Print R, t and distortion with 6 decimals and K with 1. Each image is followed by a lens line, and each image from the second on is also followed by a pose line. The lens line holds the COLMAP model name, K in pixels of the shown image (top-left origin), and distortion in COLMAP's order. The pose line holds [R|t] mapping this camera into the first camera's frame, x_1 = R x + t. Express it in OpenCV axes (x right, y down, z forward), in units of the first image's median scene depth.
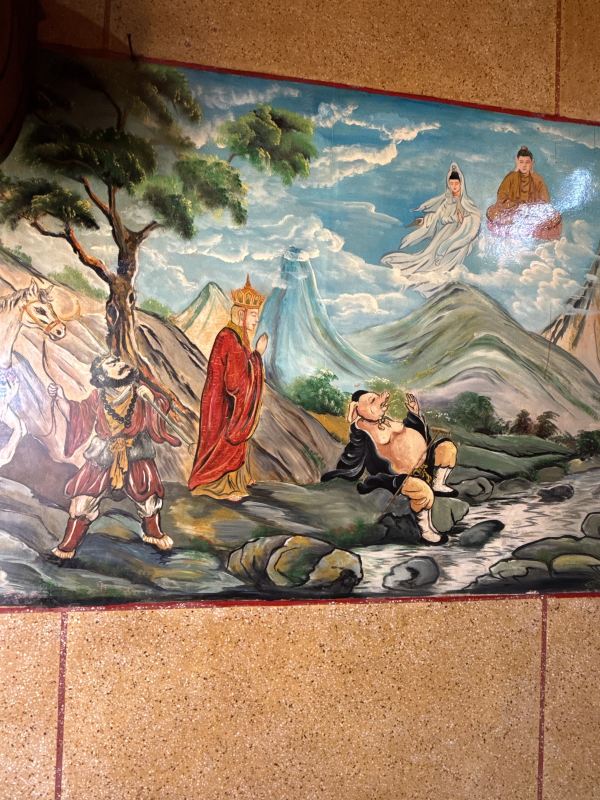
lens RADIAL K [[451.3, 0, 300.0], [0, 451.3, 400.0], [0, 0, 1]] dist [-0.000345, 0.000246]
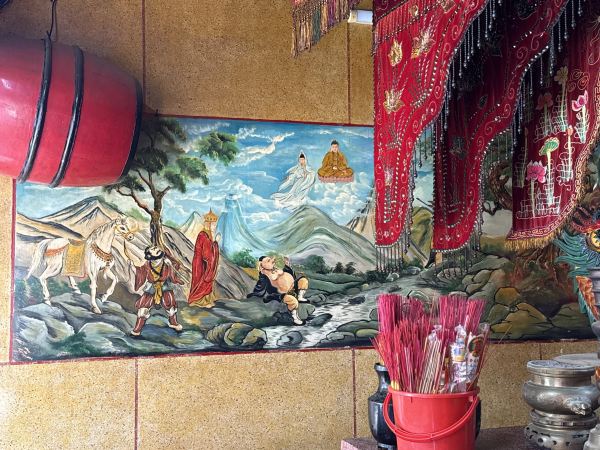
lens RADIAL K [[735.1, 0, 300.0], [0, 735.1, 225.0], [0, 0, 1]] dist [0.111037, 0.004186]
pose [[0.990227, -0.037193, 0.134417, -0.162454], [0.044037, 0.997862, -0.048302, 0.008209], [-0.132333, 0.053749, 0.989747, -2.565680]]
